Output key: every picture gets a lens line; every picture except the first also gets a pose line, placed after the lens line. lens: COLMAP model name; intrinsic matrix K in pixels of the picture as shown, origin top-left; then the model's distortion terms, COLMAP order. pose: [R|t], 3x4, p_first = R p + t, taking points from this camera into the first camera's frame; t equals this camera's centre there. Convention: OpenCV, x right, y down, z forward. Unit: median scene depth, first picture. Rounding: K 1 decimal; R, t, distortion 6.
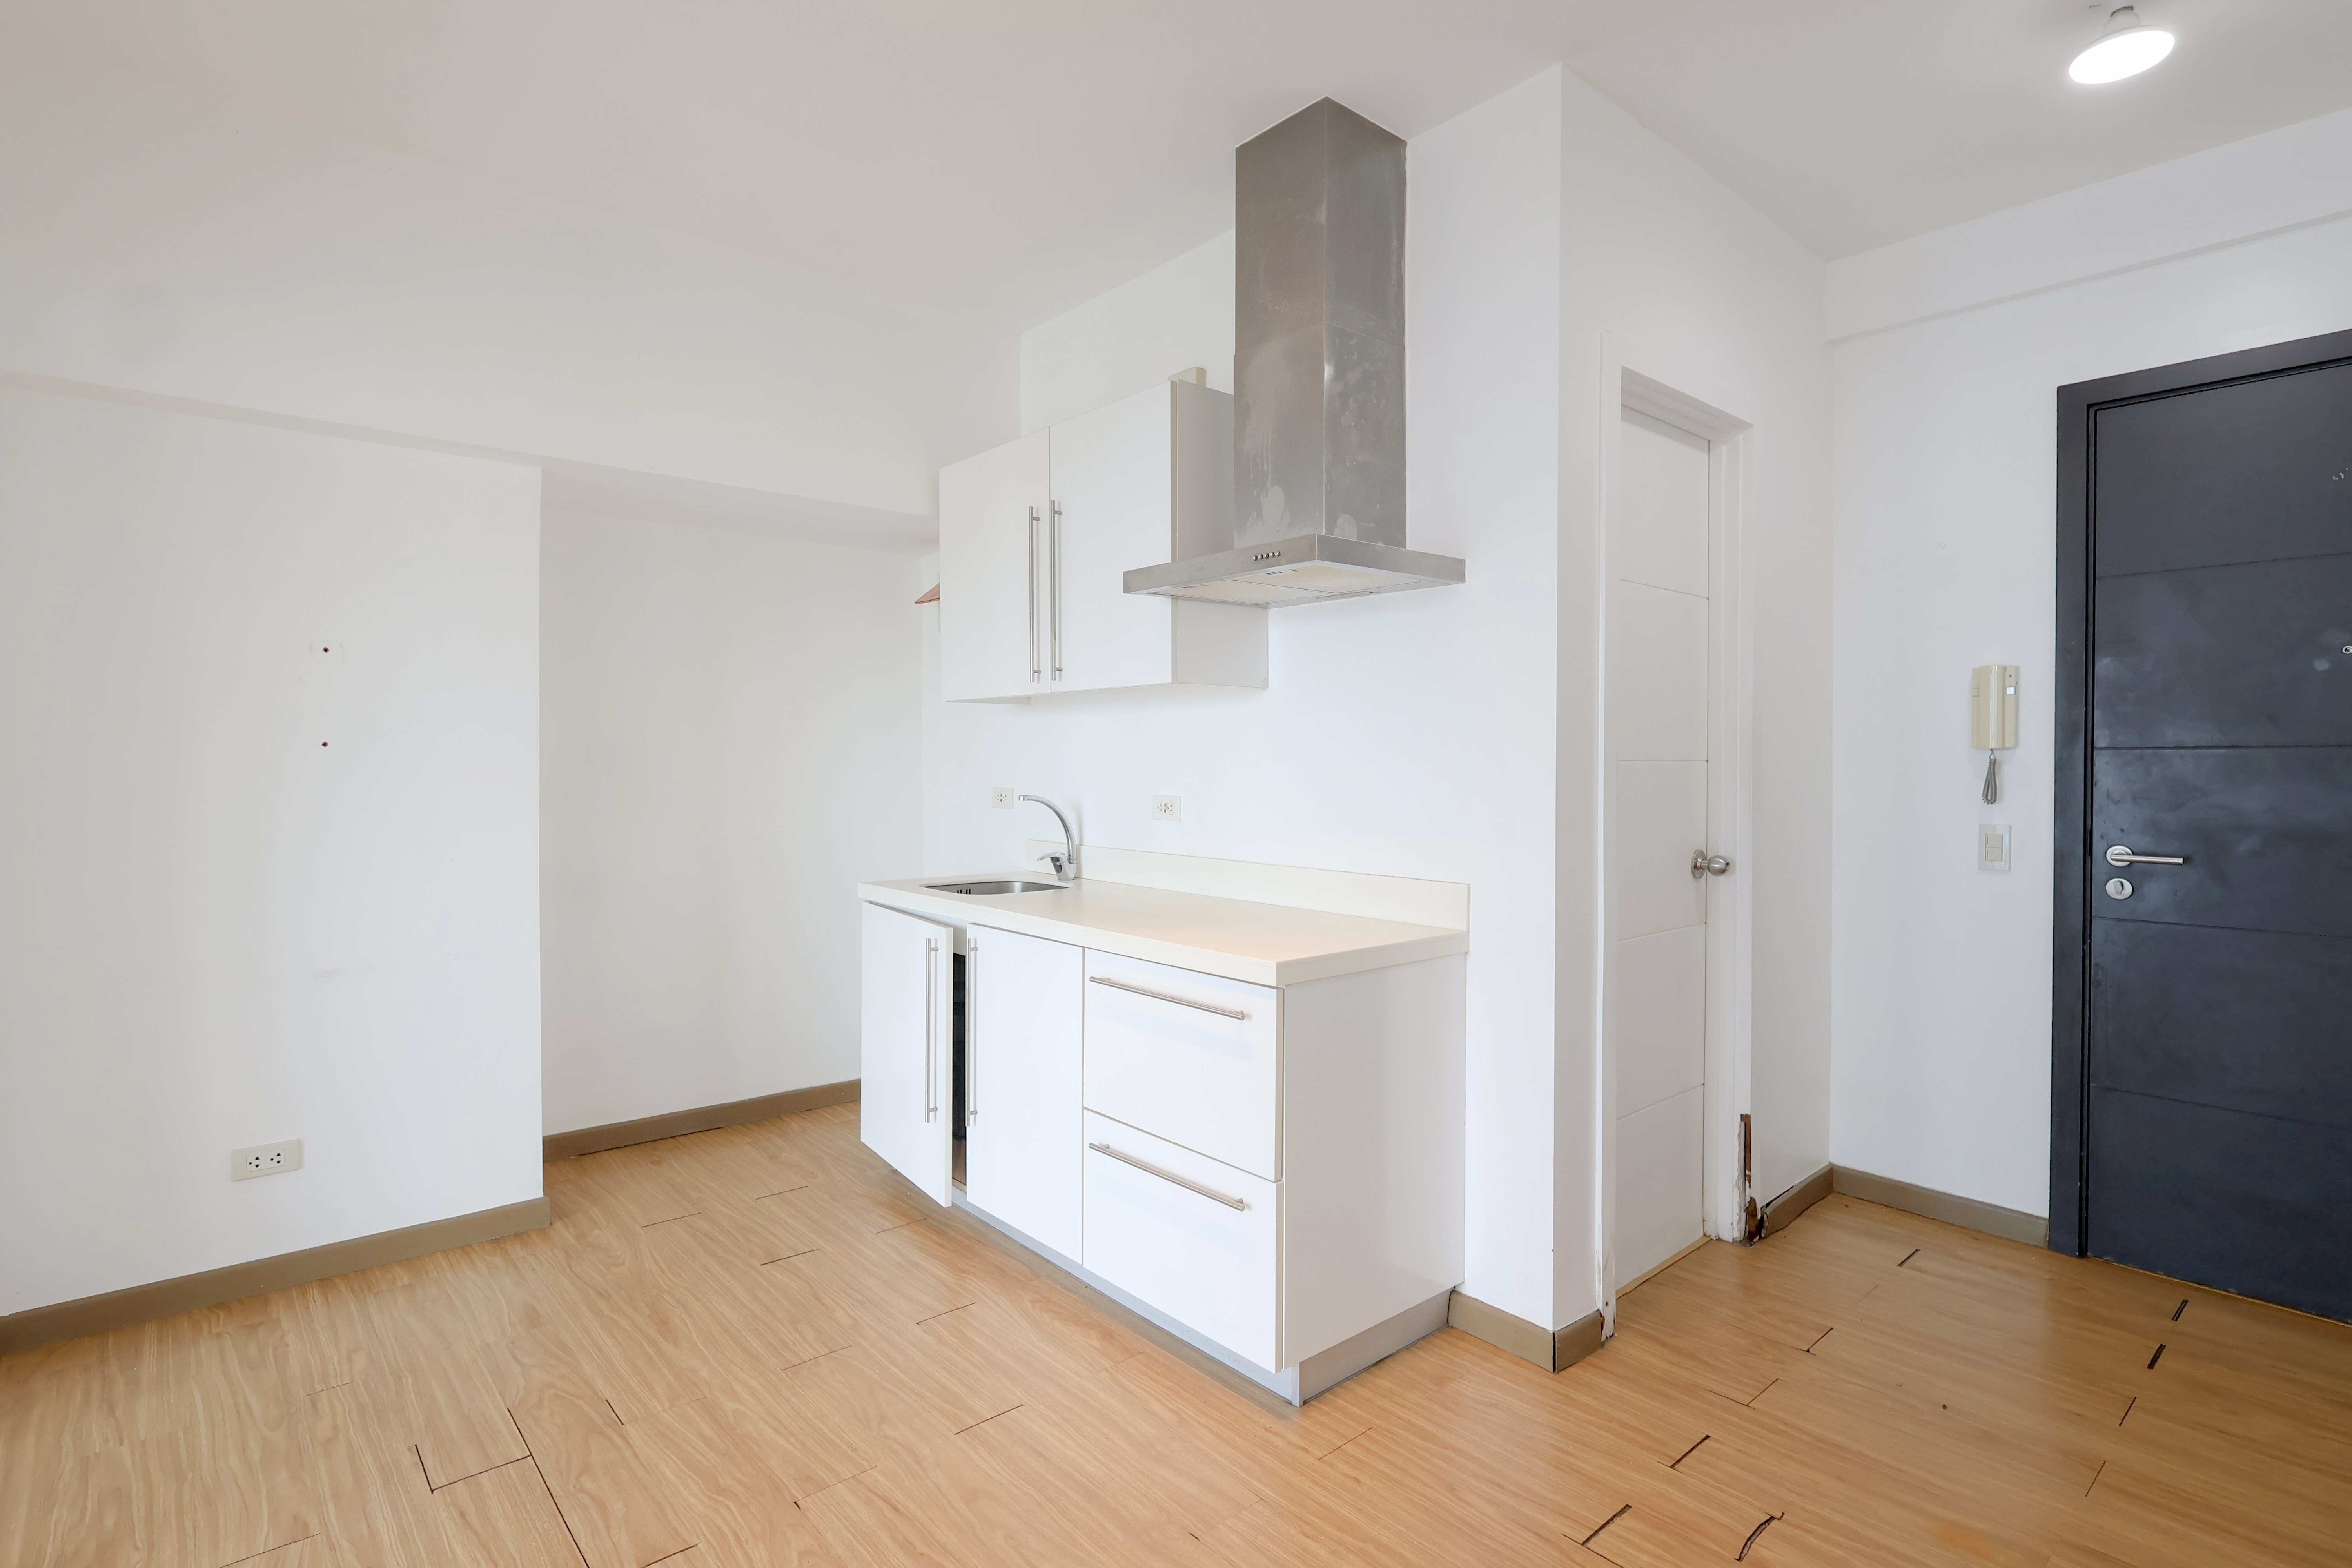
lens RADIAL K [[1158.6, 0, 1166.8], [0, 1158.6, 786.6], [0, 0, 1]] dist [-0.007981, -0.000570]
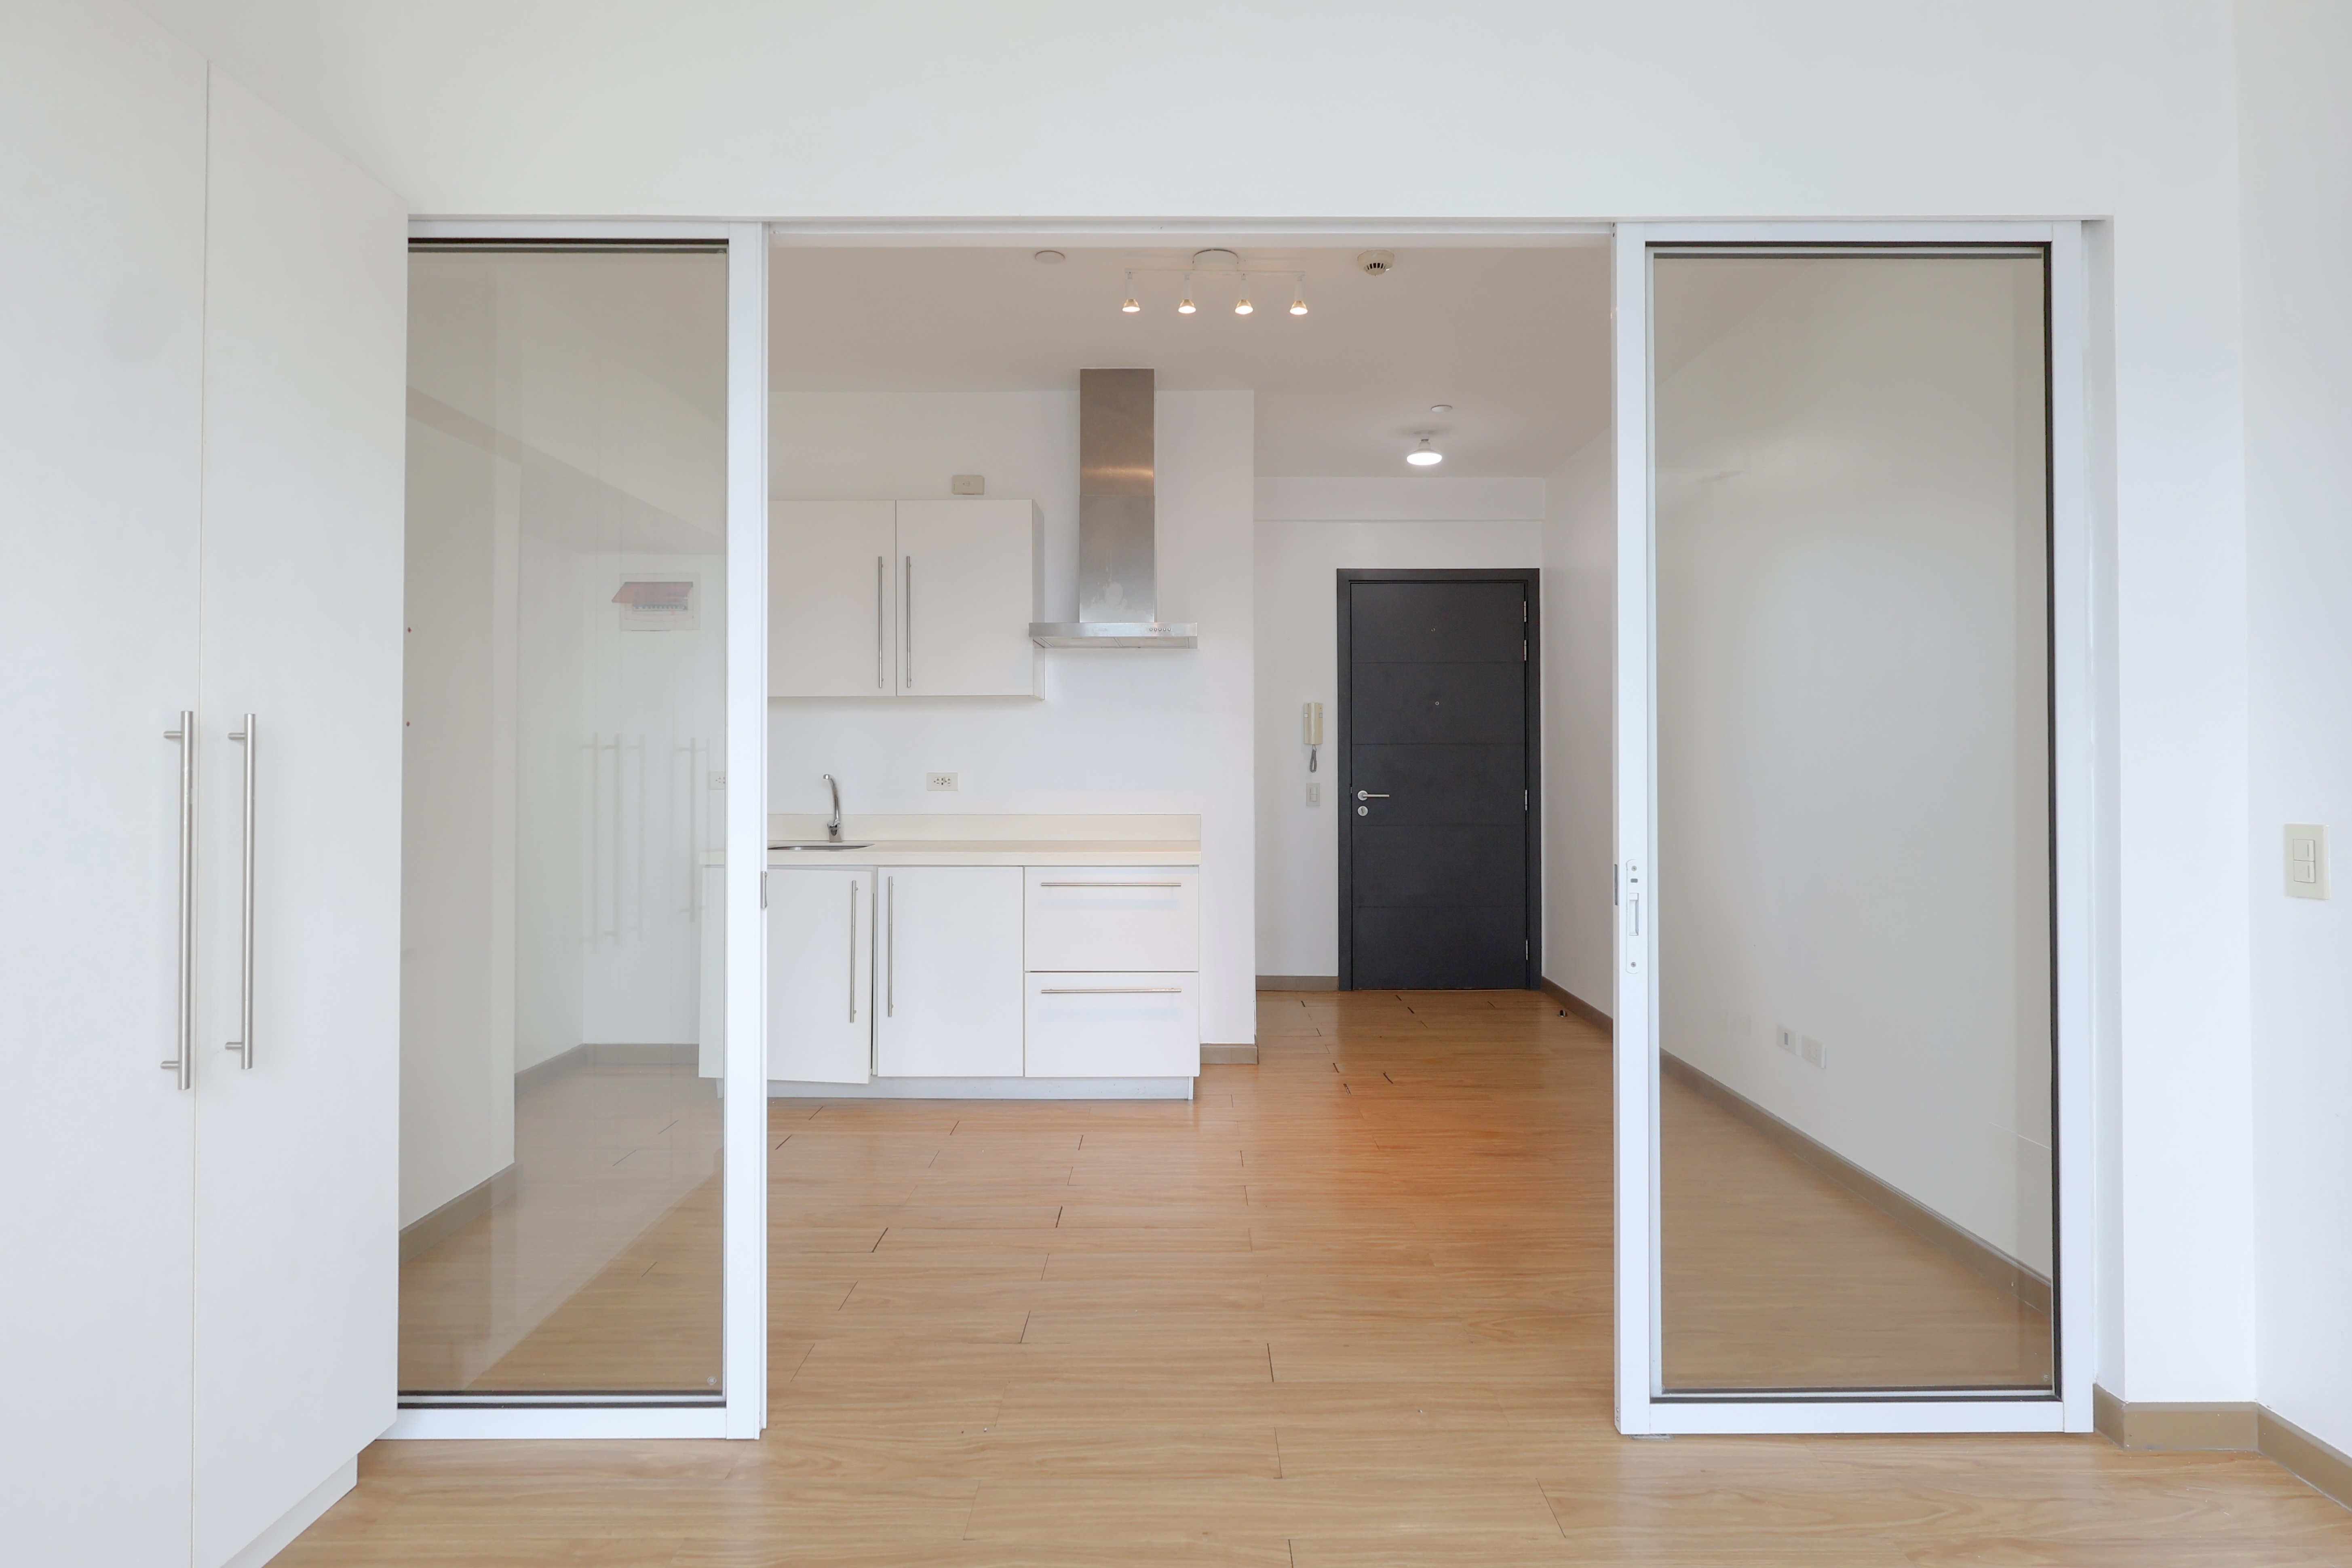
lens RADIAL K [[1180.5, 0, 1192.4], [0, 1180.5, 763.3], [0, 0, 1]] dist [-0.004370, -0.001517]
pose [[0.650607, -0.002991, 0.759409, -1.038229], [0.021819, 0.999653, -0.014755, 0.028085], [-0.759101, 0.026169, 0.650446, -0.178503]]
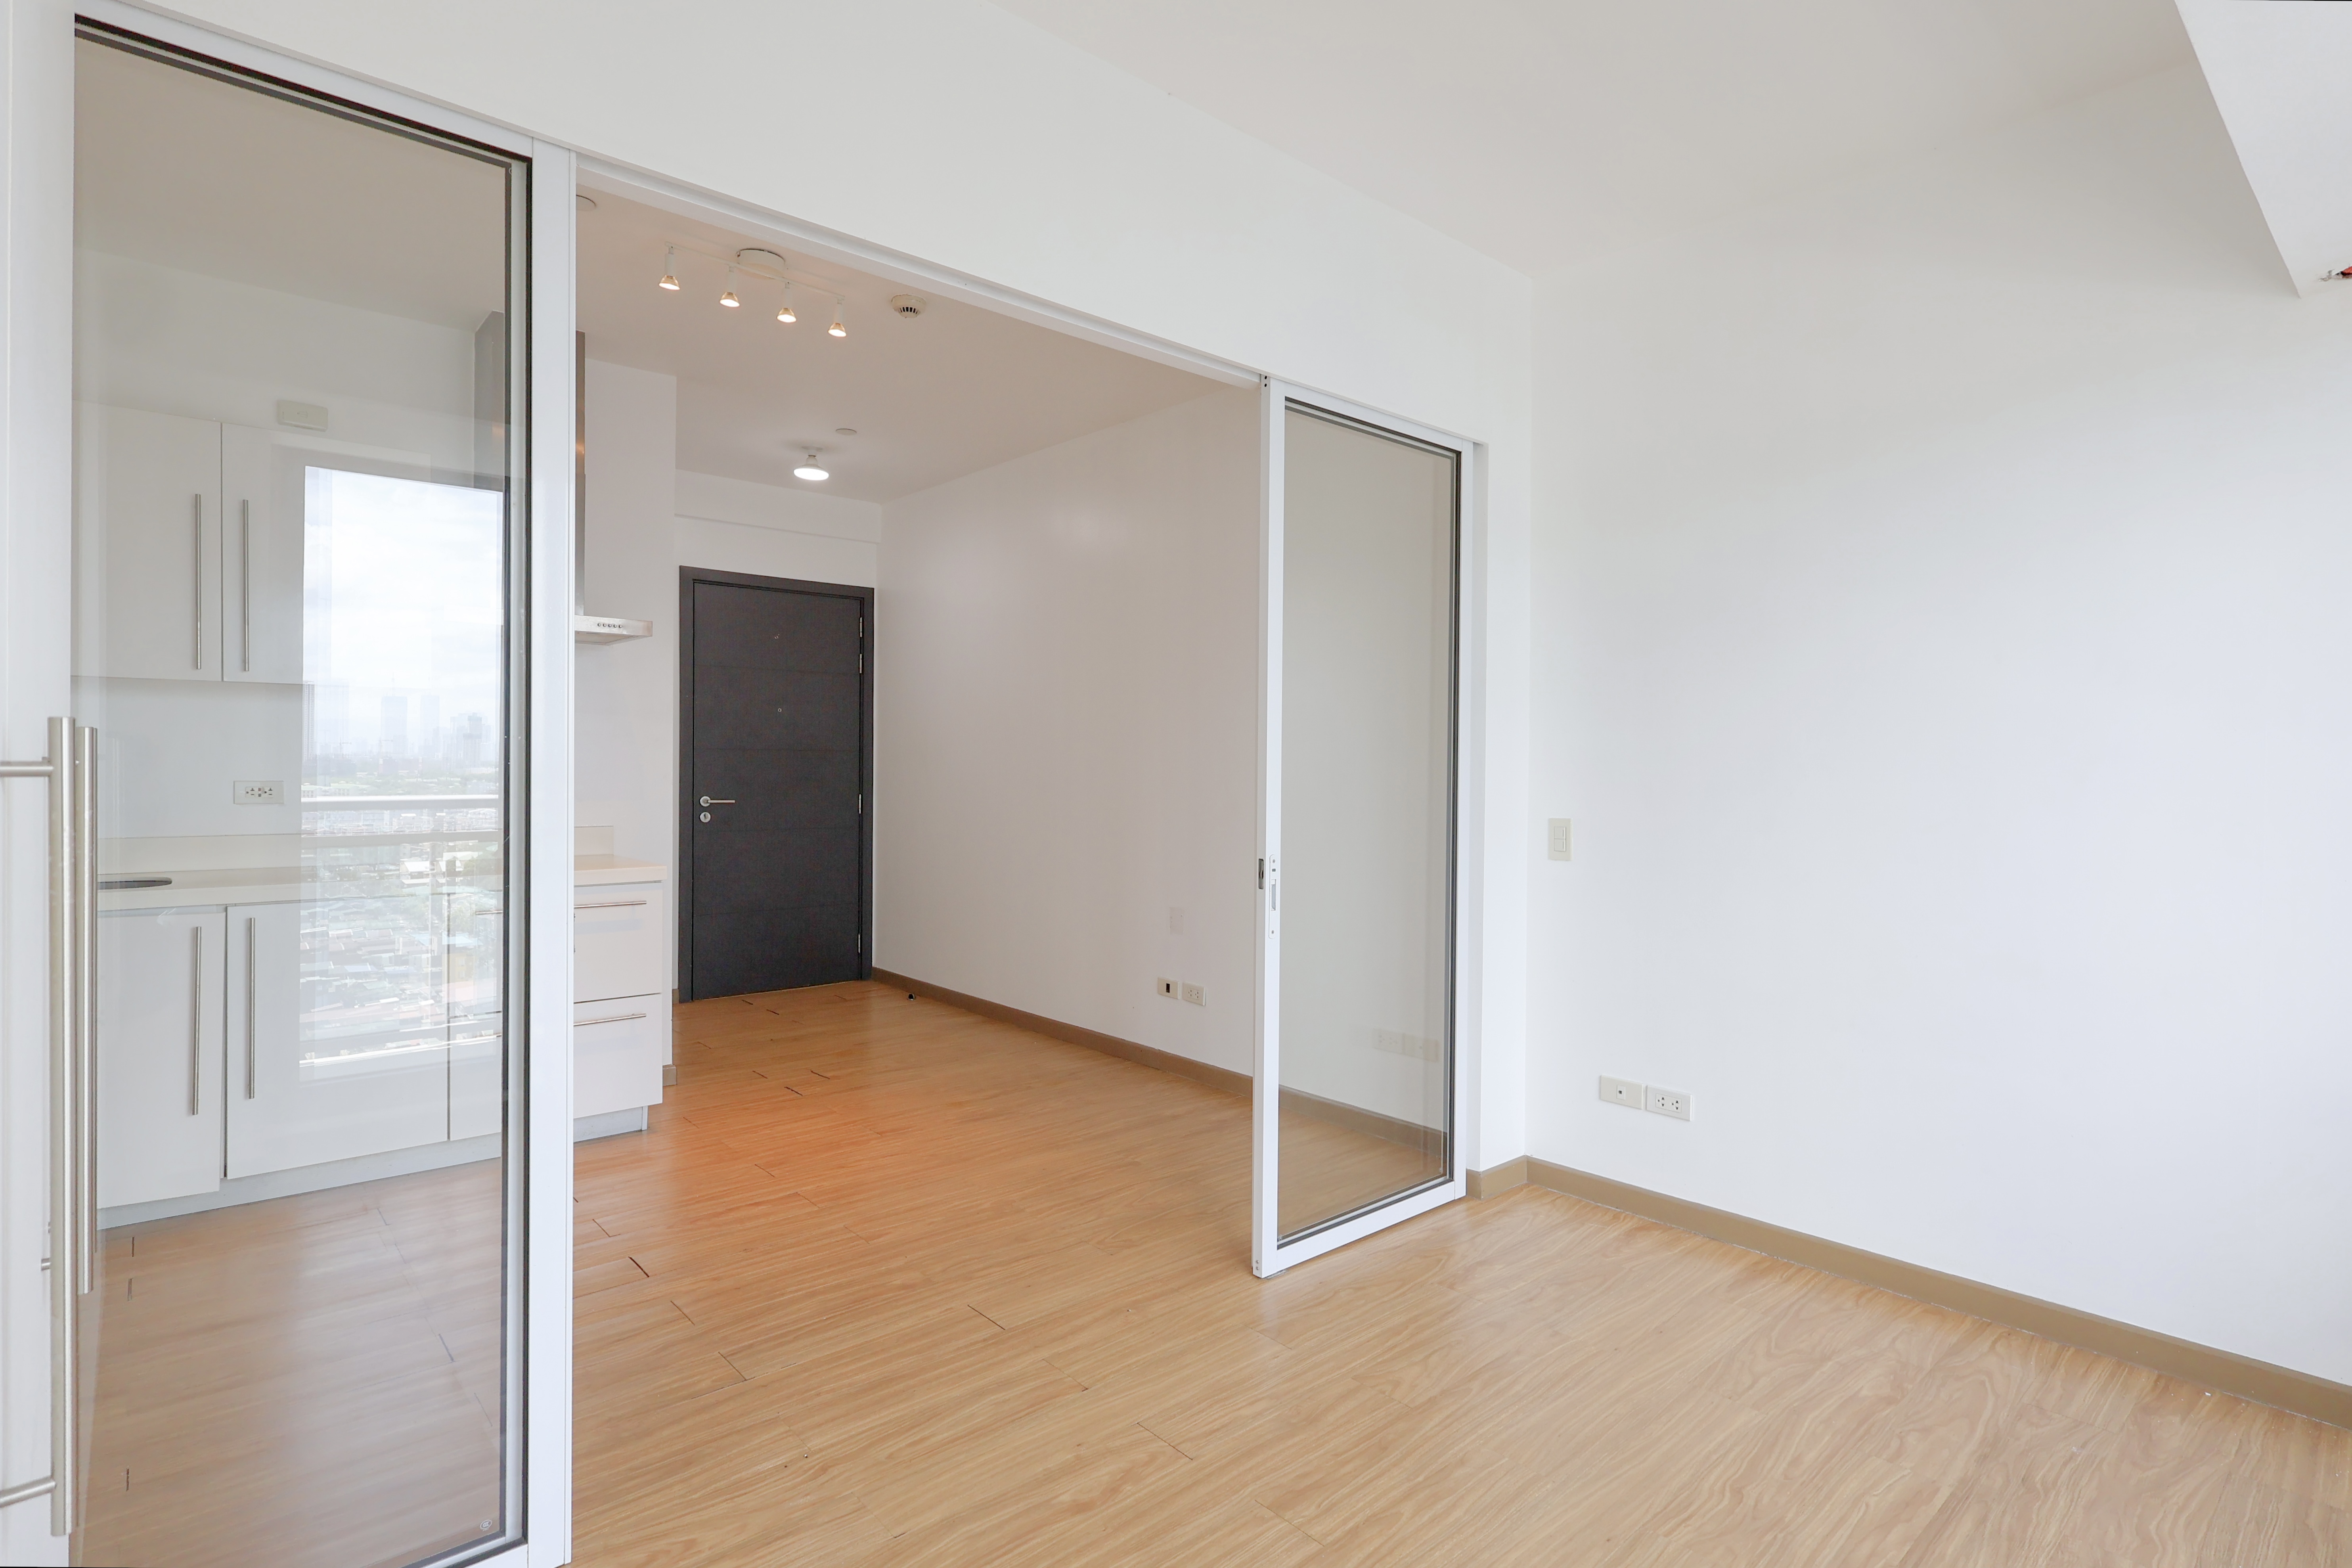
lens RADIAL K [[1158.6, 0, 1166.8], [0, 1158.6, 786.6], [0, 0, 1]] dist [-0.007981, -0.000570]
pose [[-0.008734, -0.021312, 0.999735, -1.275984], [0.015755, 0.999646, 0.021448, 0.003758], [-0.999838, 0.015938, -0.008395, 0.189345]]
